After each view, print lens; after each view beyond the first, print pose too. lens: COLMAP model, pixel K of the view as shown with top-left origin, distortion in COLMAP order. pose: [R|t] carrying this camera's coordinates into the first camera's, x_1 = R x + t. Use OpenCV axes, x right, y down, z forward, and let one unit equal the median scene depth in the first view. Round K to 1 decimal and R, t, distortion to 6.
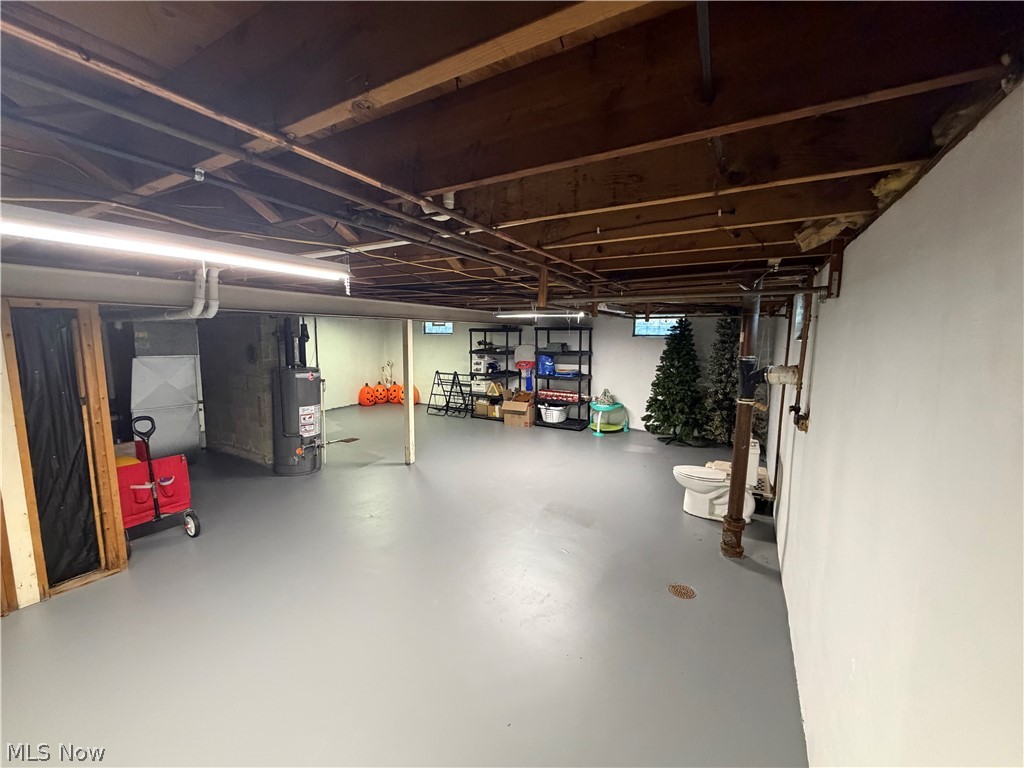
lens RADIAL K [[408.0, 0, 512.8], [0, 408.0, 382.6], [0, 0, 1]] dist [-0.000188, -0.000004]
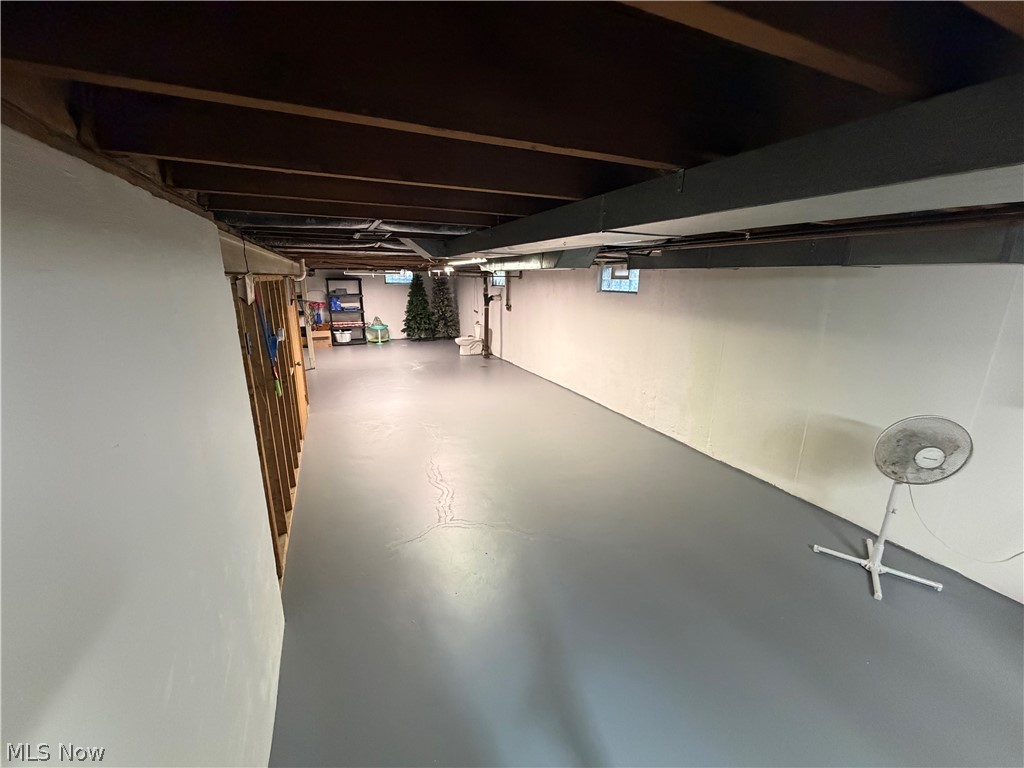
lens RADIAL K [[408.0, 0, 511.6], [0, 408.0, 384.8], [0, 0, 1]] dist [-0.000188, -0.000004]
pose [[0.598221, -0.205007, 0.774663, -0.759063], [0.094892, 0.978042, 0.185551, 0.029959], [-0.795693, -0.037491, 0.604539, -0.430840]]
